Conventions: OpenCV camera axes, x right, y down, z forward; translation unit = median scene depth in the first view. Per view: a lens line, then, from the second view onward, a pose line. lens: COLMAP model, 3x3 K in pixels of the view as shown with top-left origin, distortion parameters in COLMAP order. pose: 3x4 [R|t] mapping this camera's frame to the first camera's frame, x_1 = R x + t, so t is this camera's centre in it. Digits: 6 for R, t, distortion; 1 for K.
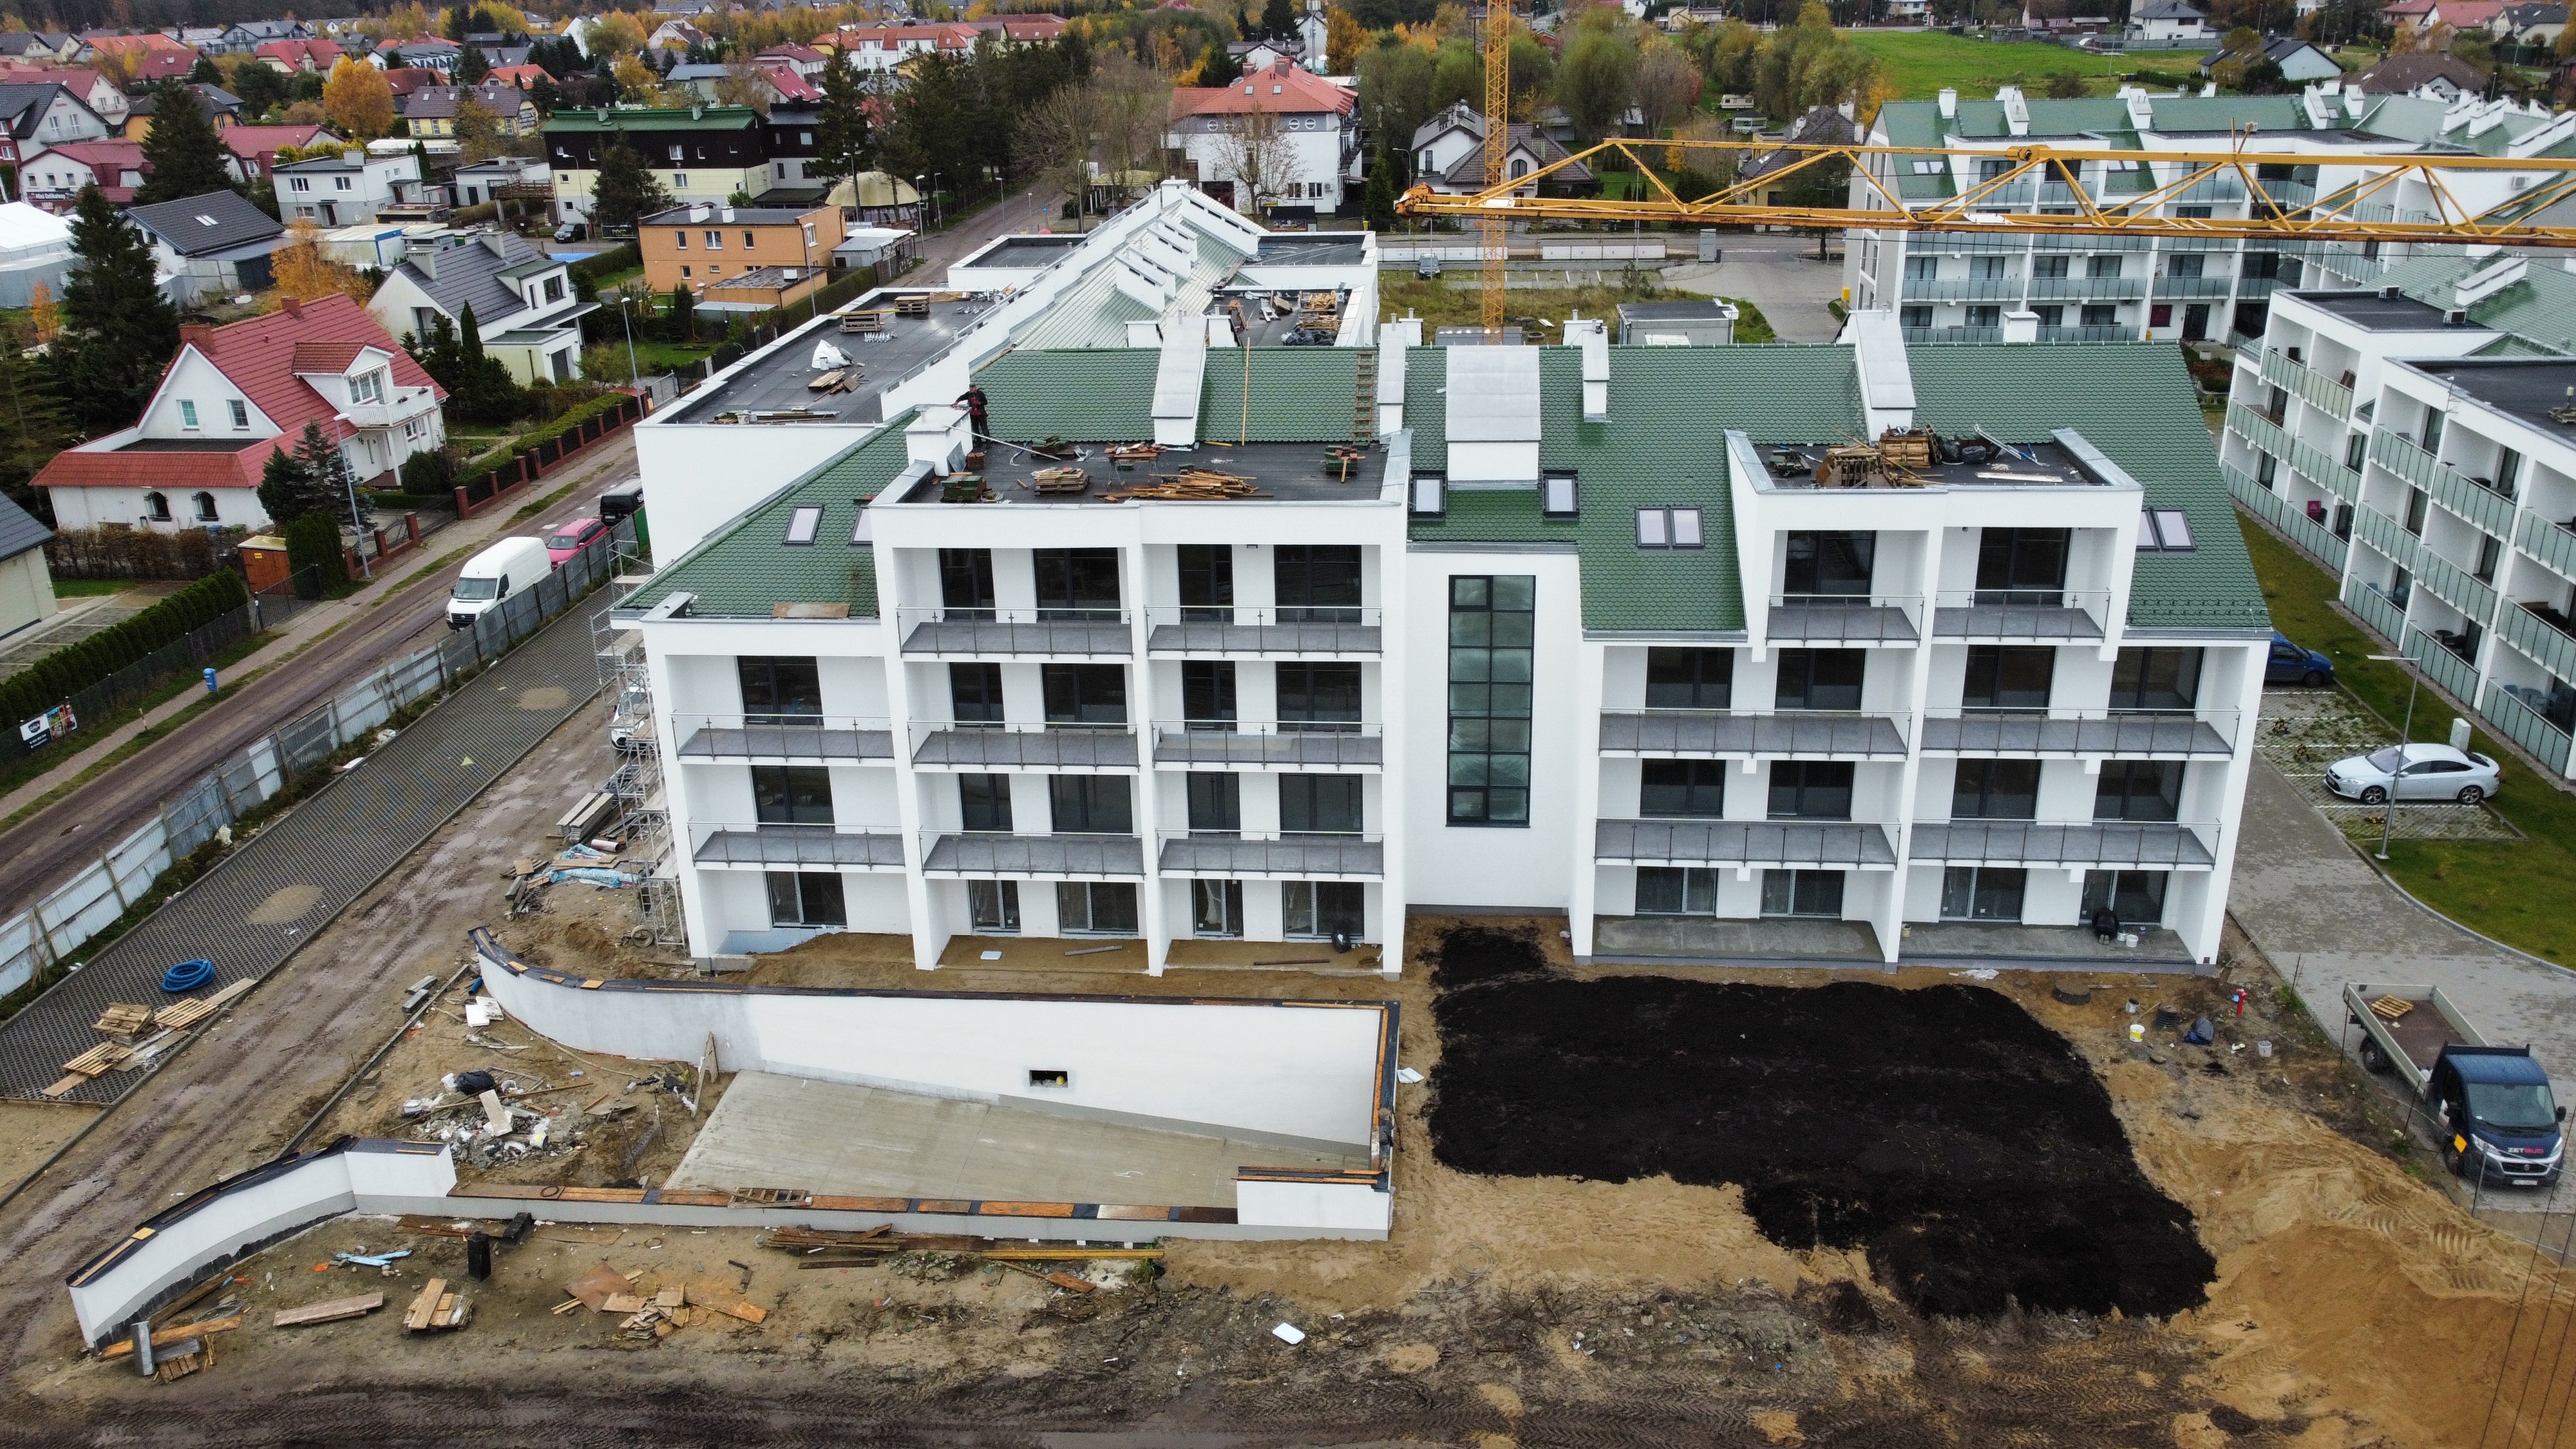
lens RADIAL K [[1966.2, 0, 1282.0], [0, 1966.2, 725.2], [0, 0, 1]] dist [0.005408, -0.001827]
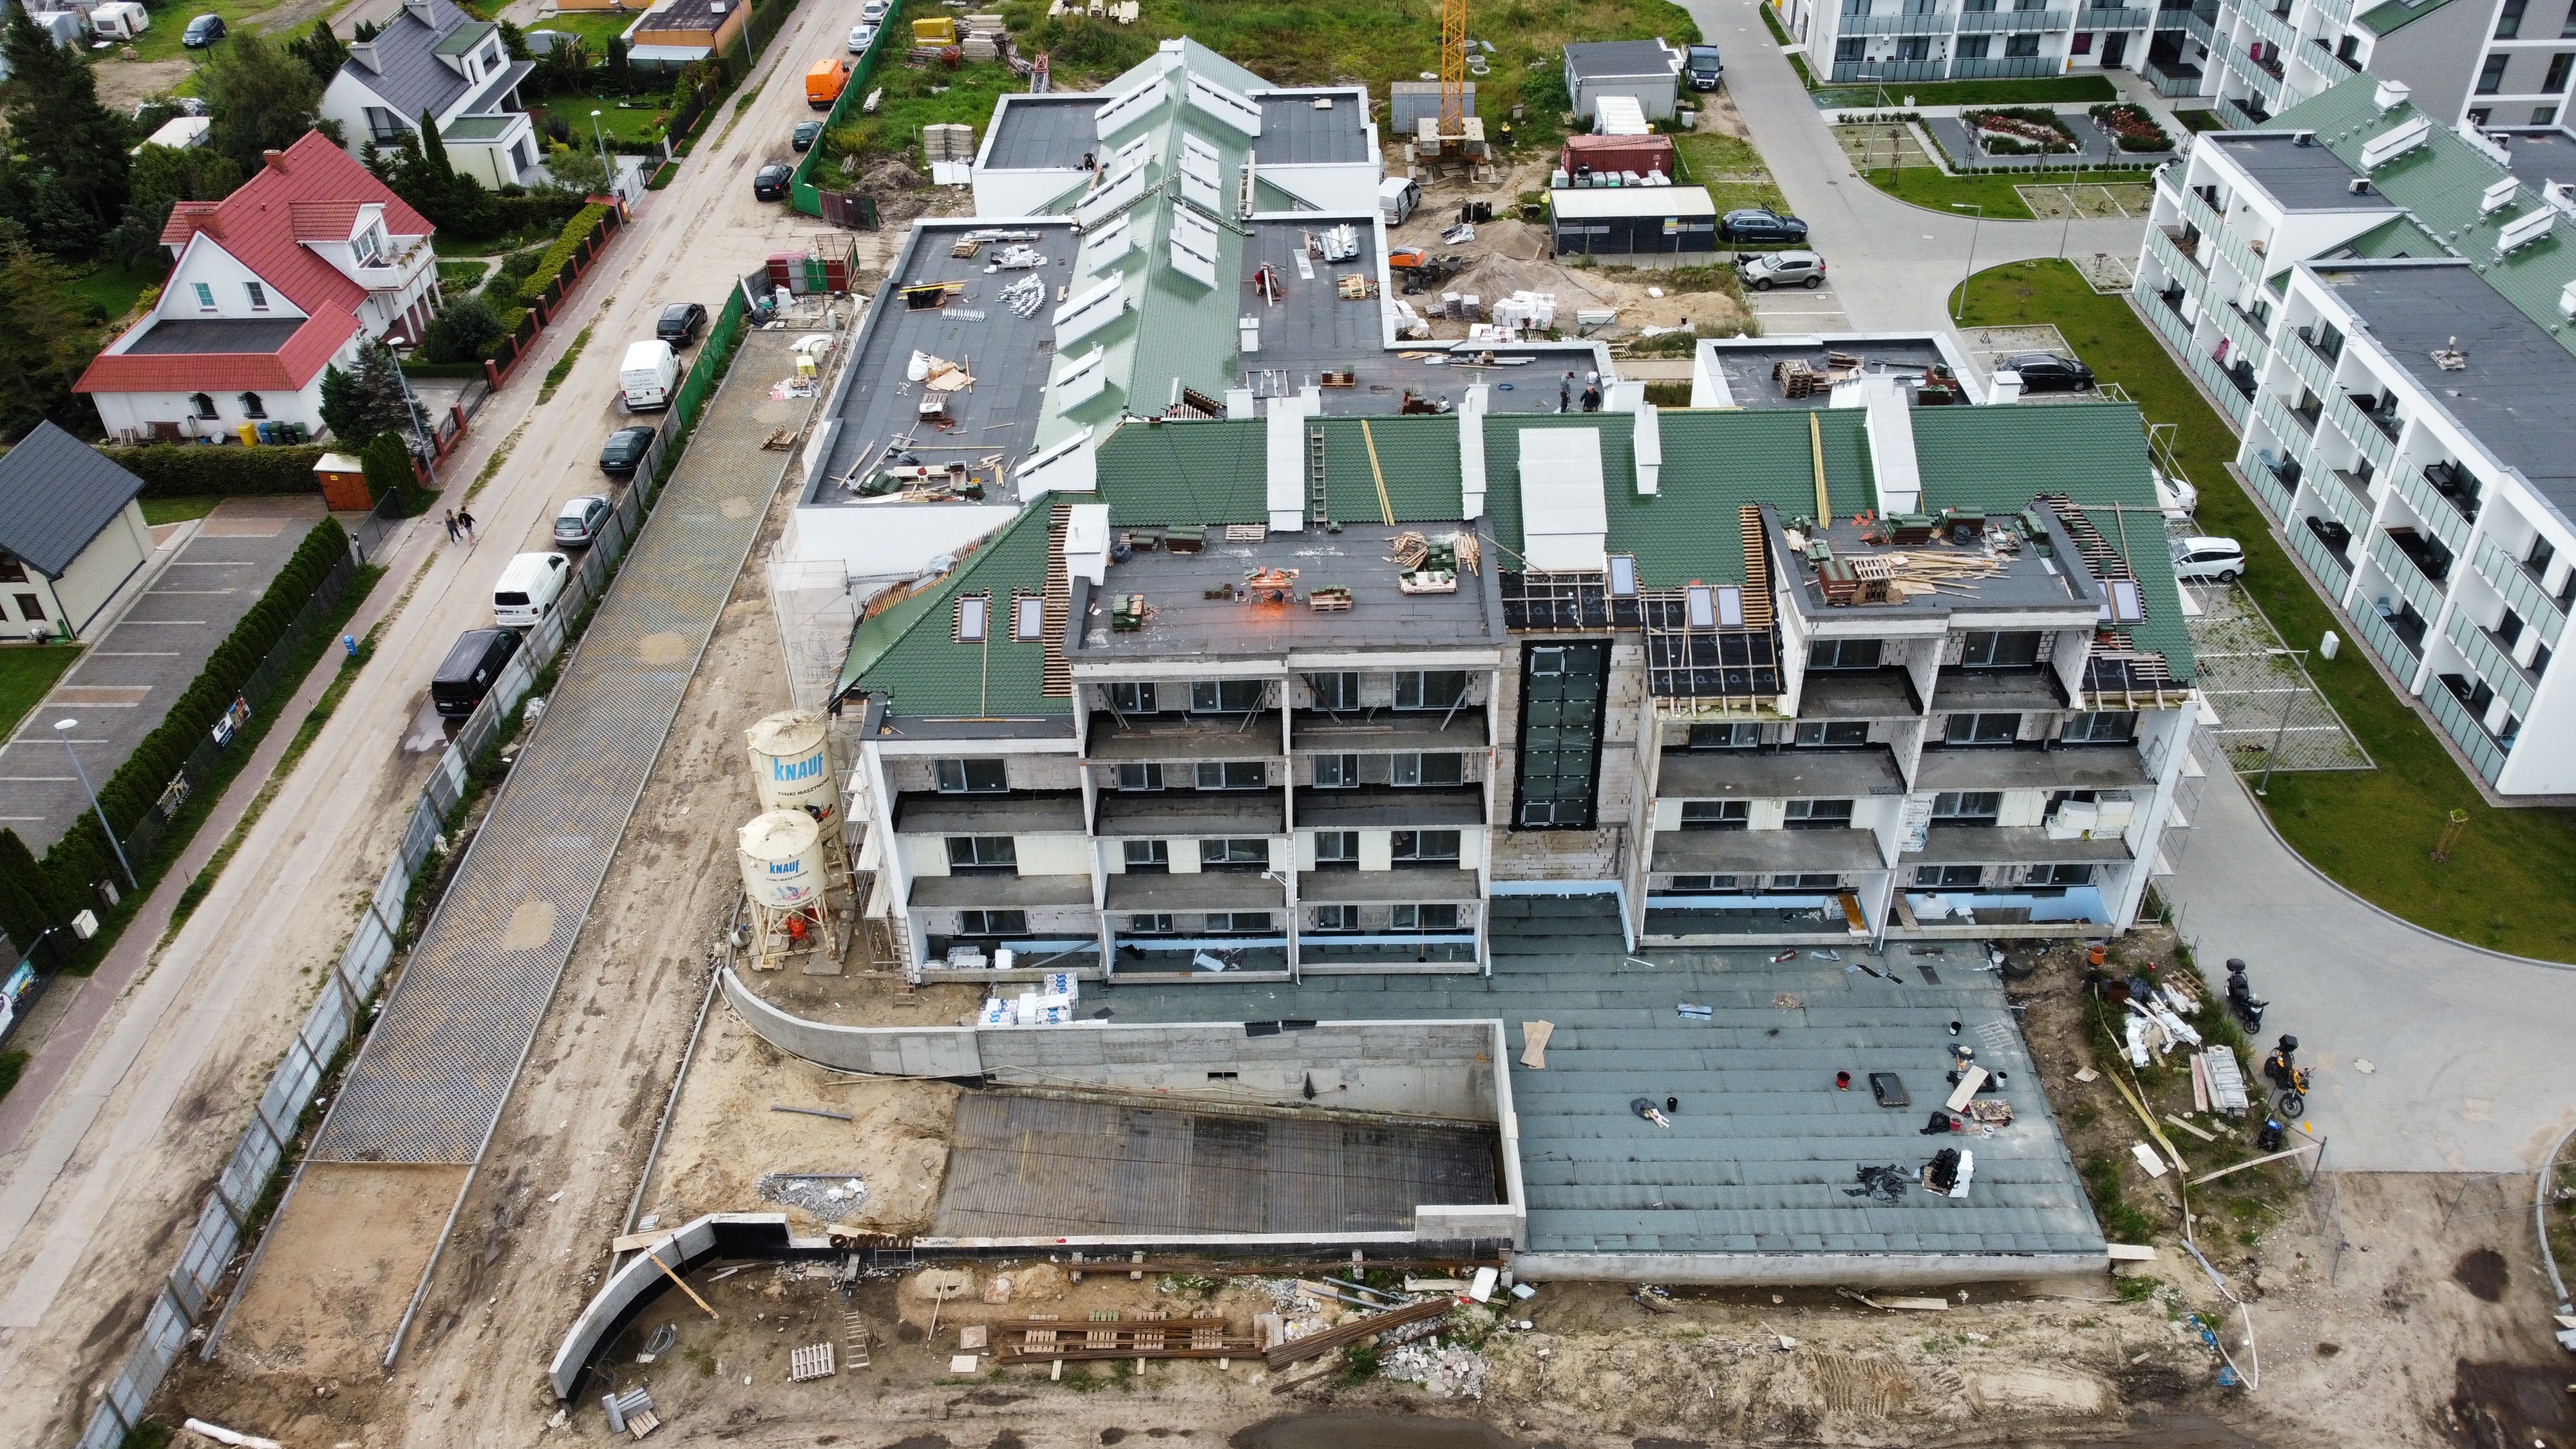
lens RADIAL K [[1972.8, 0, 1288.0], [0, 1972.8, 724.5], [0, 0, 1]] dist [0.003987, 0.002036]
pose [[0.996555, -0.049796, 0.066326, -0.065427], [0.031821, 0.968061, 0.248688, -0.153227], [-0.076591, -0.245720, 0.966310, -0.070070]]
